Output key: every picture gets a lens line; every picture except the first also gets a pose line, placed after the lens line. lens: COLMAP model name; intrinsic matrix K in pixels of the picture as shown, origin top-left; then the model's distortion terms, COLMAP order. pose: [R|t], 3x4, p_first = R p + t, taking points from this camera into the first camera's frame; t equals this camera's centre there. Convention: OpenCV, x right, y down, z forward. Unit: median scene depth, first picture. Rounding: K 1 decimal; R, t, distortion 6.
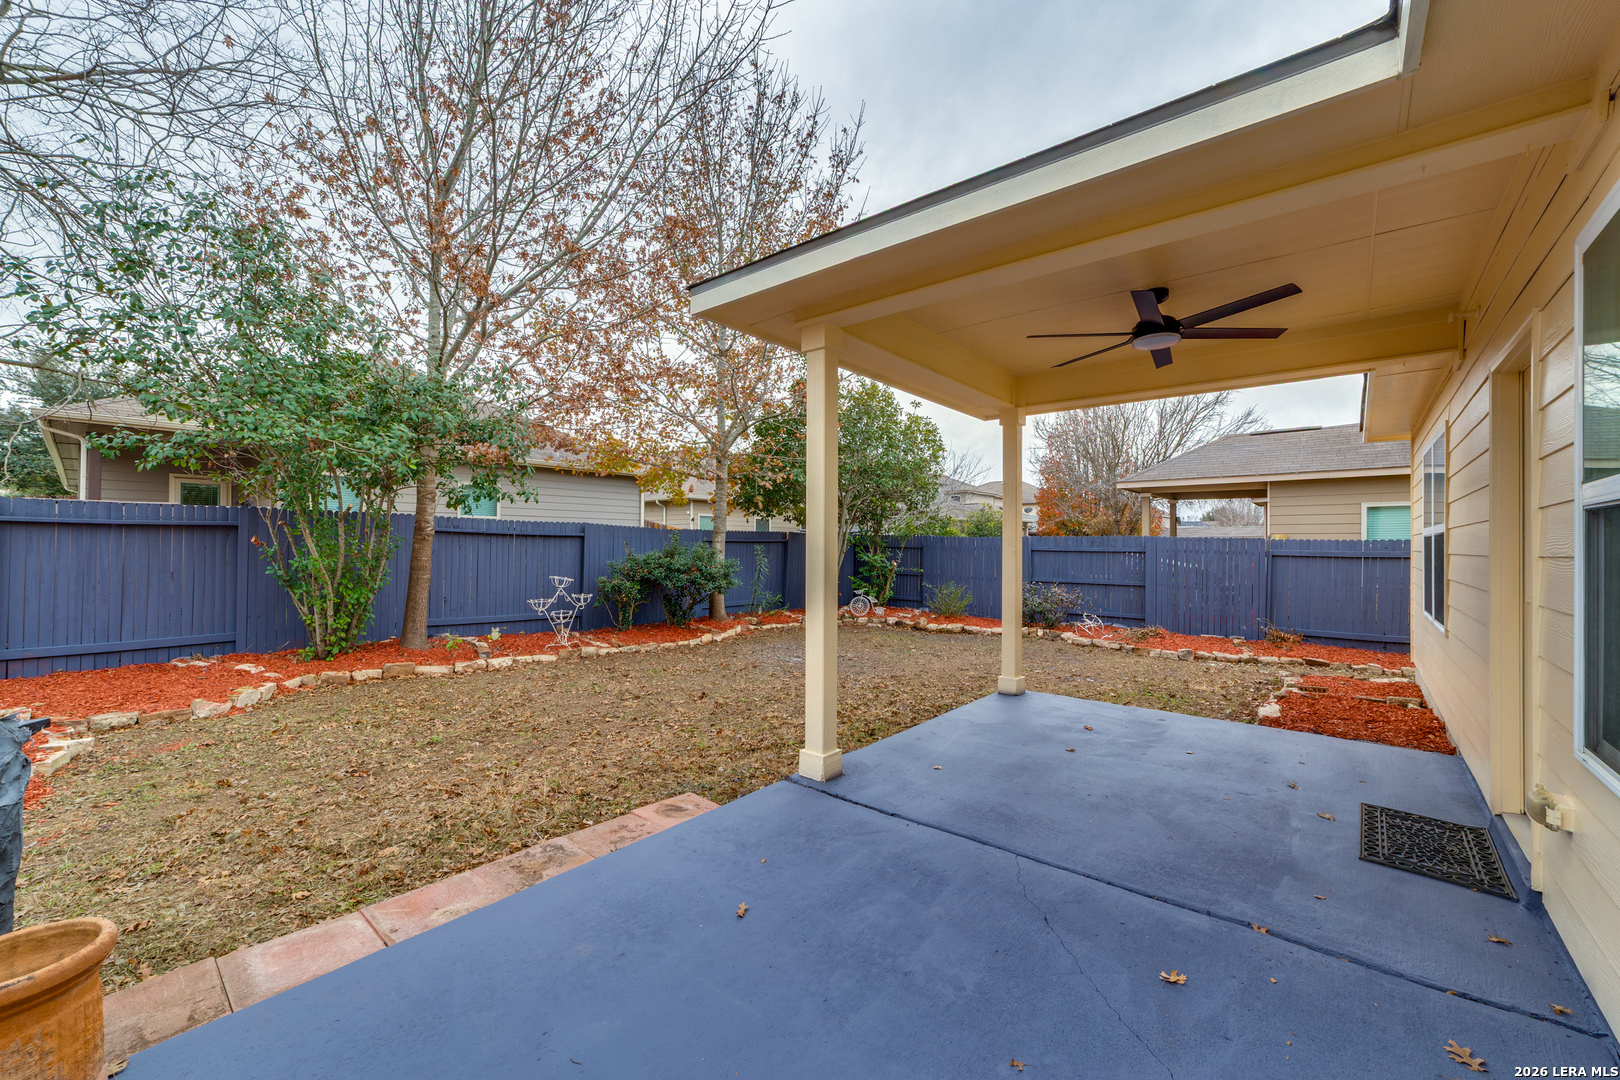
lens RADIAL K [[618.3, 0, 806.1], [0, 618.3, 543.3], [0, 0, 1]] dist [-0.000203, 0.000008]
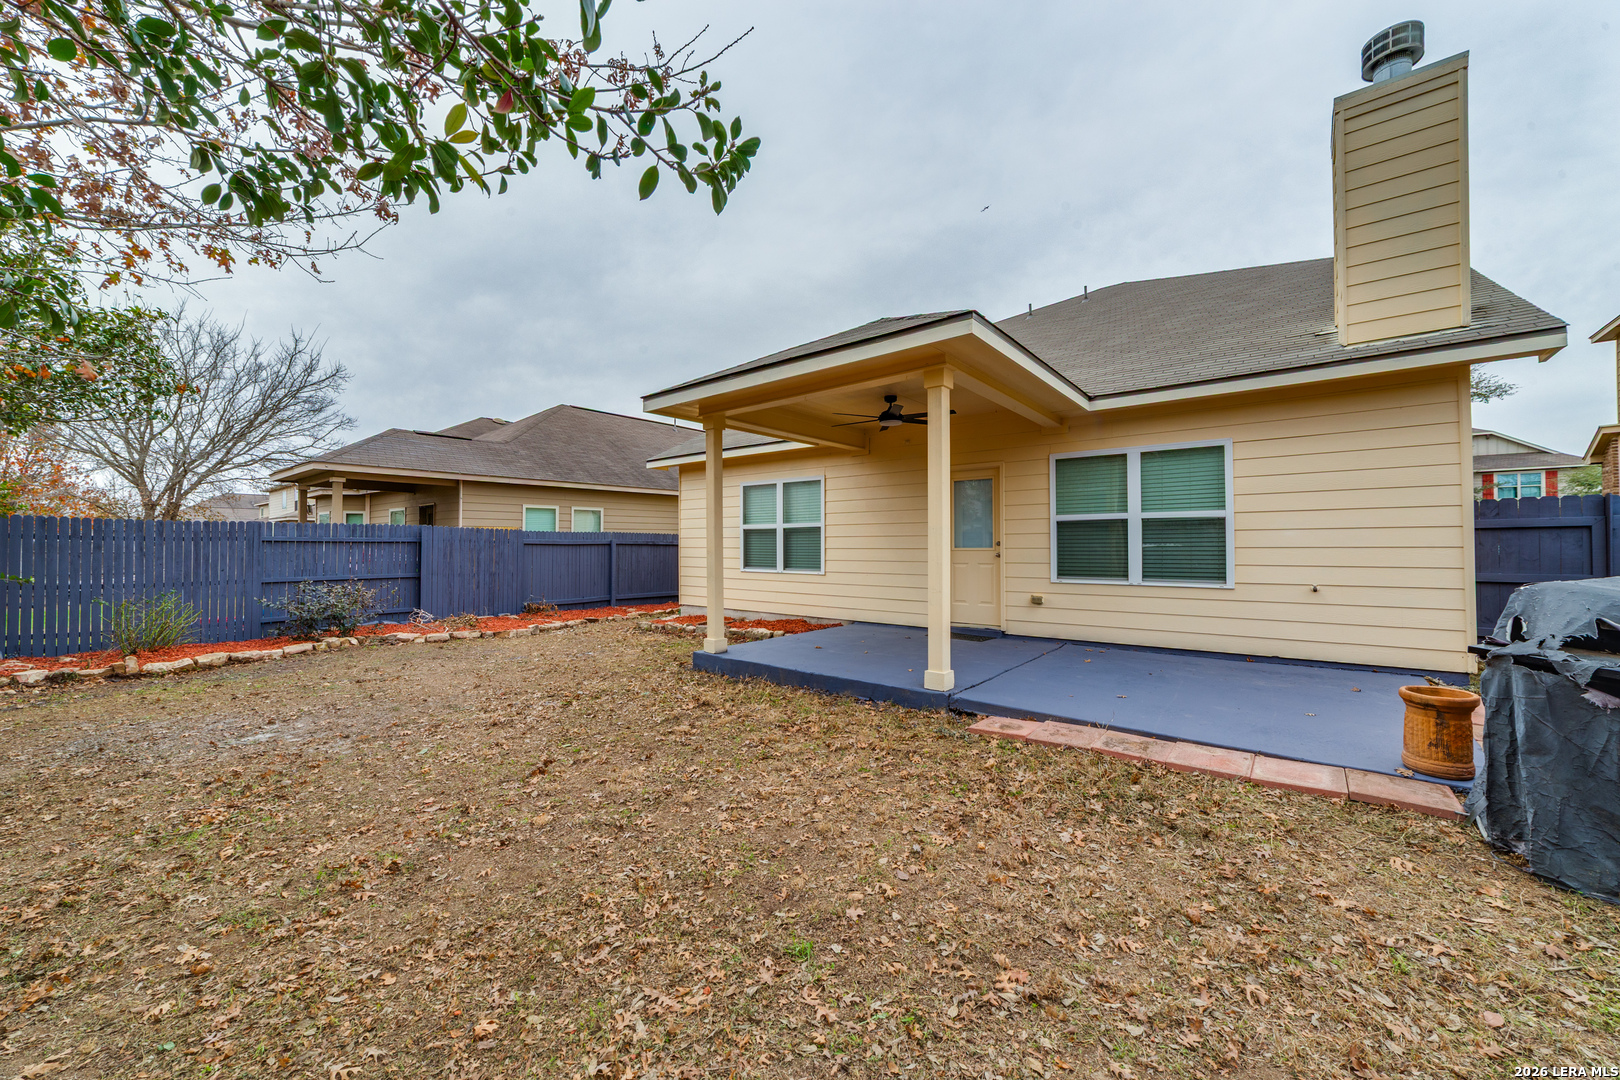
lens RADIAL K [[618.3, 0, 813.4], [0, 618.3, 535.9], [0, 0, 1]] dist [-0.000203, 0.000008]
pose [[-0.039342, 0.009862, 0.999177, -0.476426], [-0.012916, 0.999863, -0.010377, 0.008030], [-0.999142, -0.013313, -0.039210, 0.456650]]
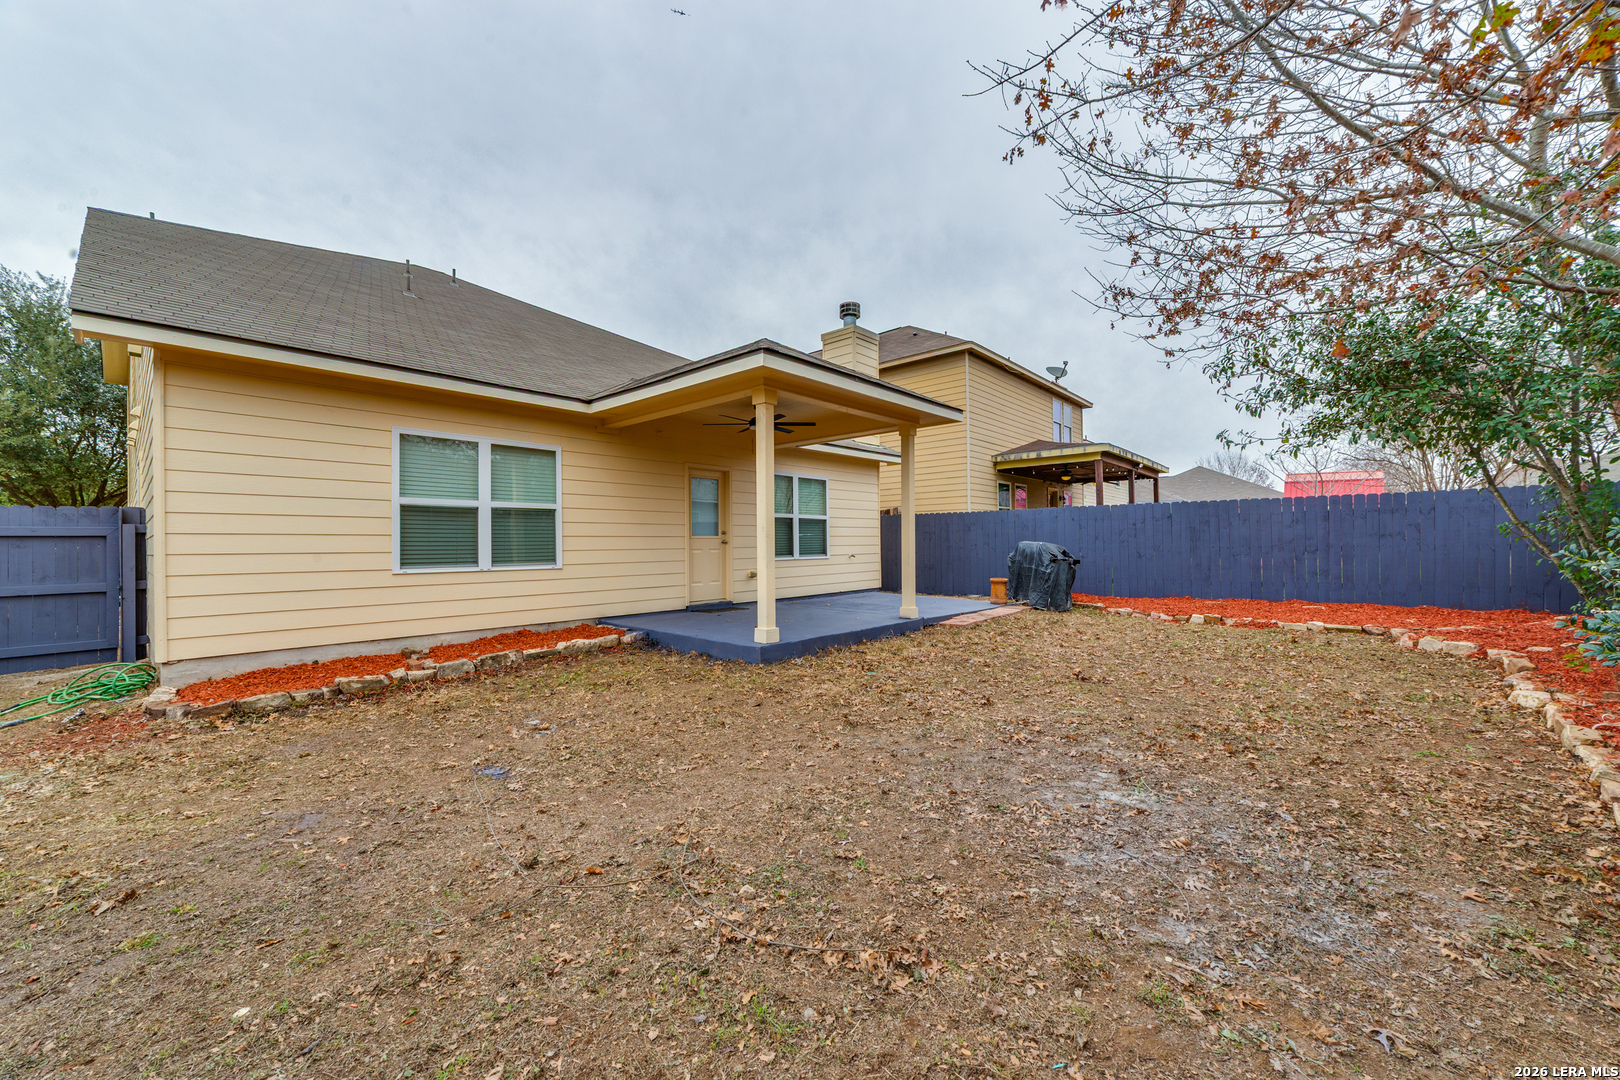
lens RADIAL K [[618.3, 0, 820.0], [0, 618.3, 544.3], [0, 0, 1]] dist [-0.000203, 0.000008]
pose [[-0.999849, -0.013554, 0.010877, 0.087766], [-0.013544, 0.999908, 0.000965, 0.021216], [-0.010889, 0.000818, -0.999940, 1.108899]]
